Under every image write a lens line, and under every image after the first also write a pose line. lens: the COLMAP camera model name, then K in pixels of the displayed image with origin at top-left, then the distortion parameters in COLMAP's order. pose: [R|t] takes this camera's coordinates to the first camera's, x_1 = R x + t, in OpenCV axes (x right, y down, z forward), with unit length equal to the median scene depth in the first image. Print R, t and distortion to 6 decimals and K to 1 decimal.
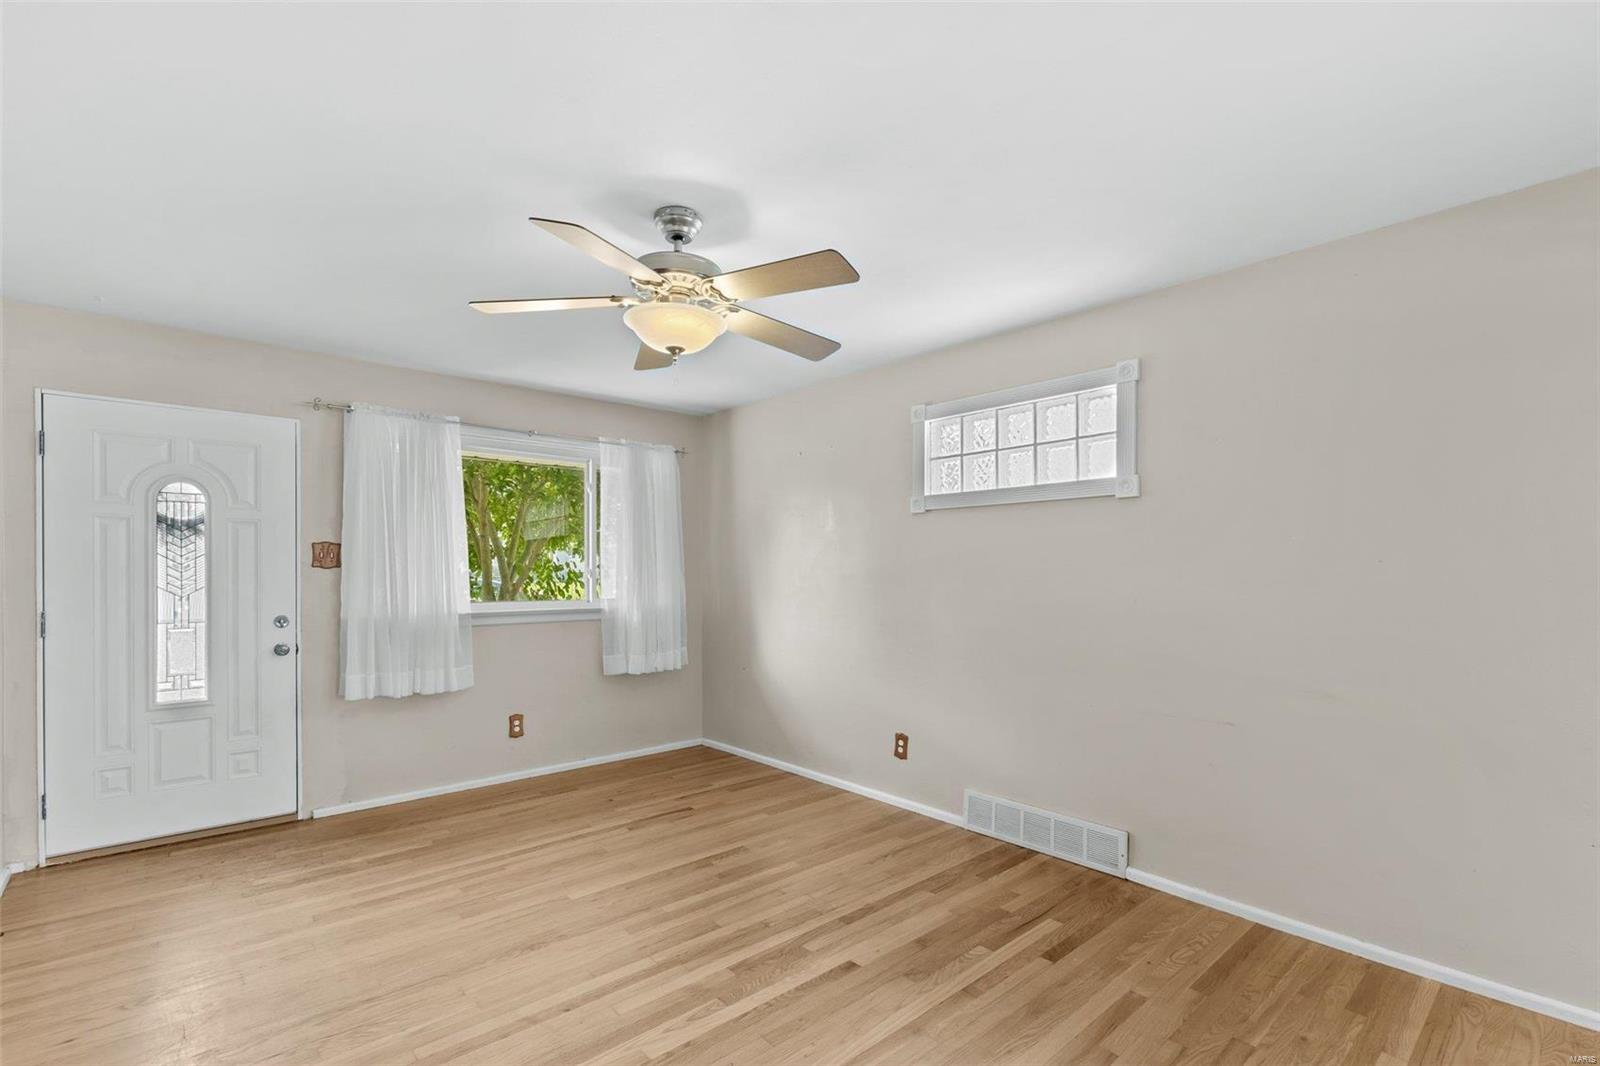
lens RADIAL K [[707.8, 0, 797.5], [0, 707.8, 574.6], [0, 0, 1]] dist [-0.009421, 0.001549]
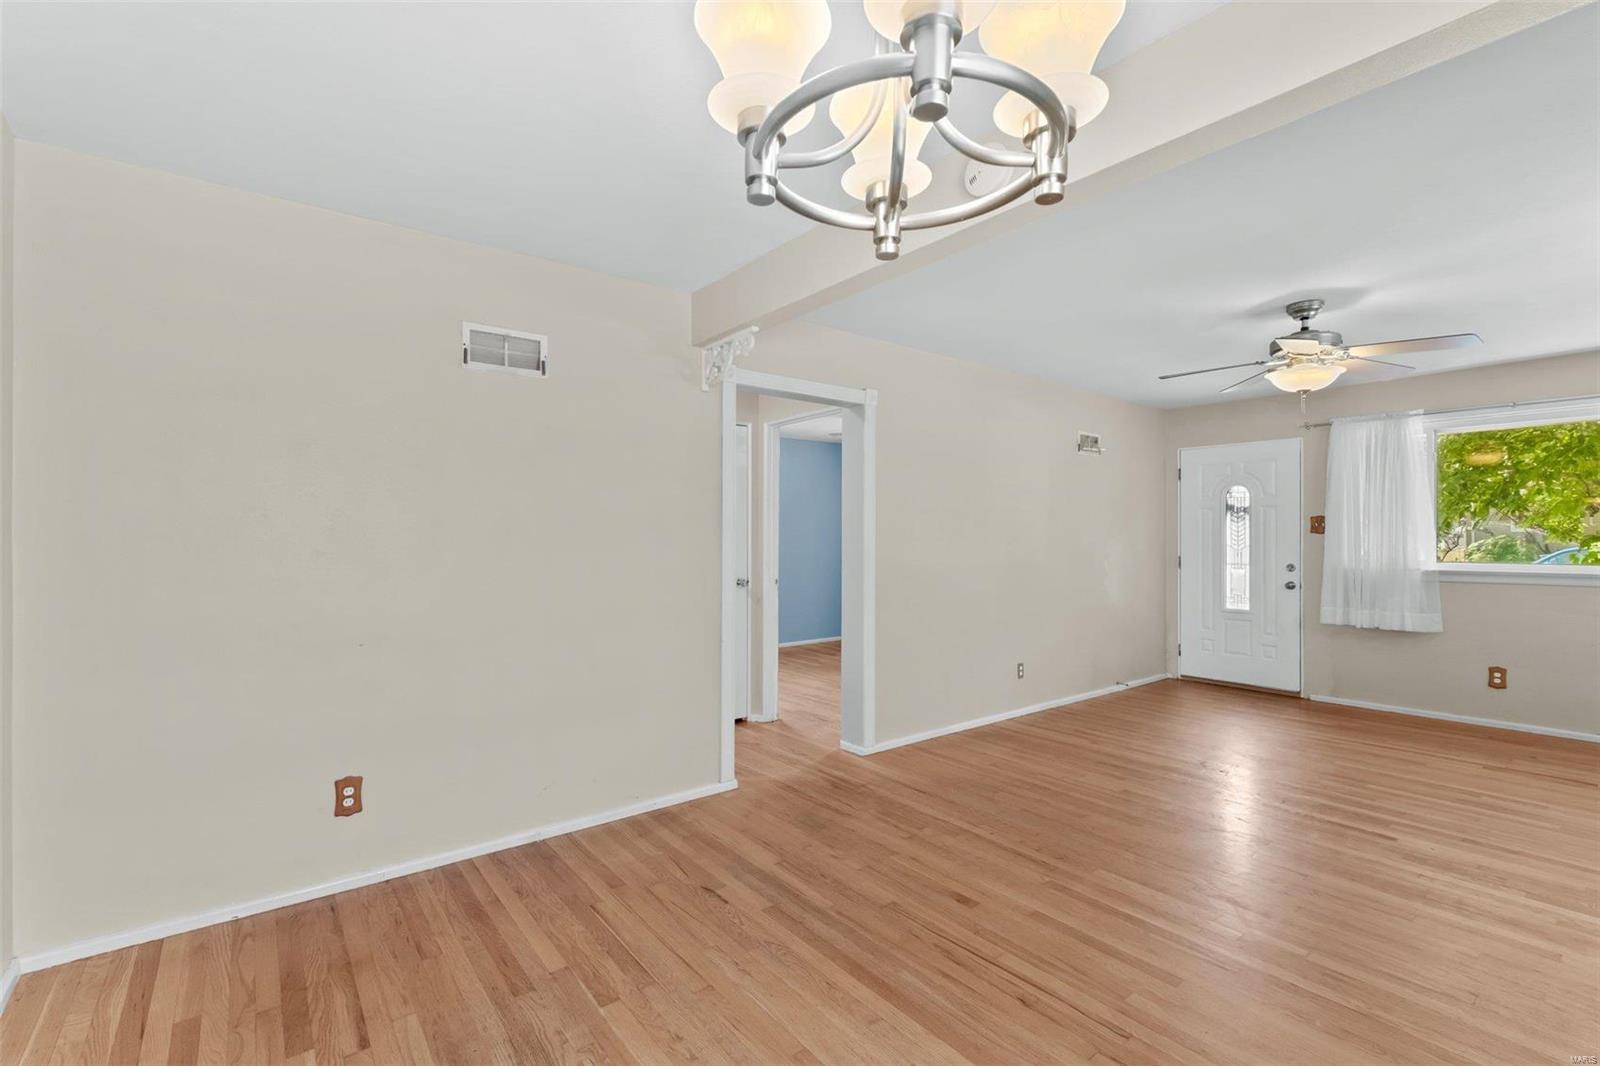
lens RADIAL K [[707.8, 0, 792.8], [0, 707.8, 538.9], [0, 0, 1]] dist [-0.009421, 0.001549]
pose [[-0.063700, 0.000660, -0.997969, 0.967300], [-0.002840, 0.999996, 0.000842, 0.004400], [0.997965, 0.002888, -0.063697, -0.011912]]
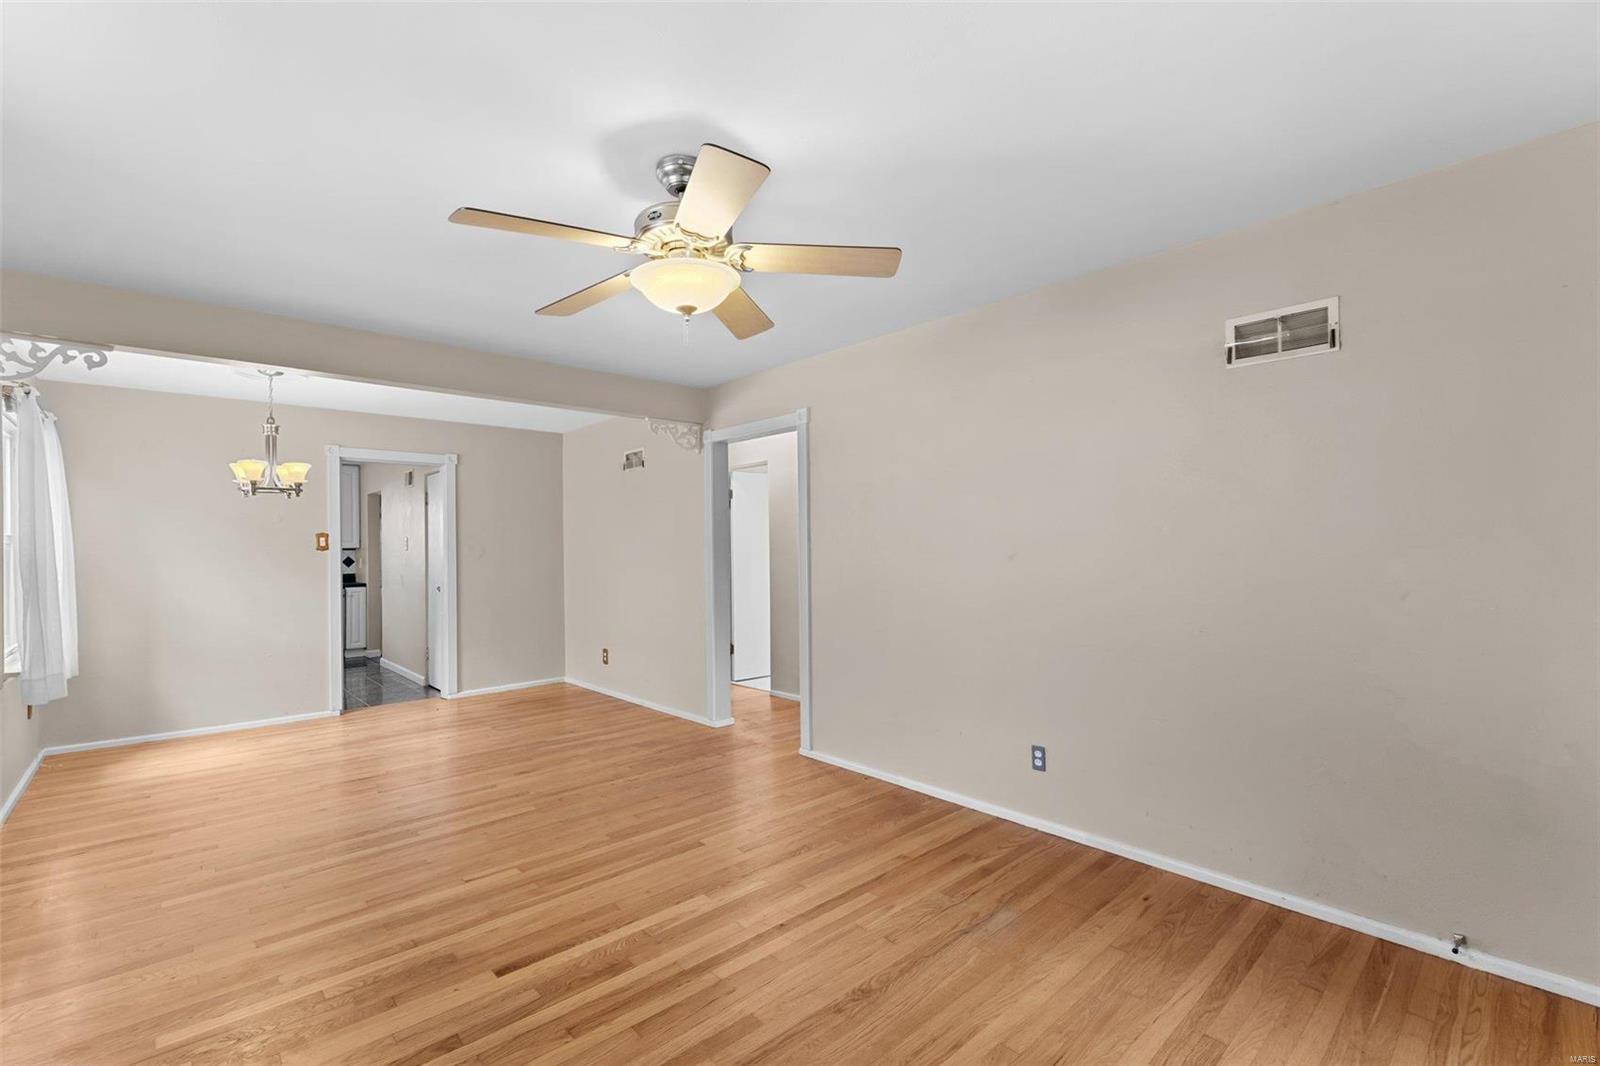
lens RADIAL K [[707.8, 0, 791.2], [0, 707.8, 540.5], [0, 0, 1]] dist [-0.009421, 0.001549]
pose [[-0.999960, 0.007156, -0.005354, -0.205463], [0.007216, 0.999912, -0.011137, -0.000632], [0.005274, -0.011175, -0.999924, 1.306424]]
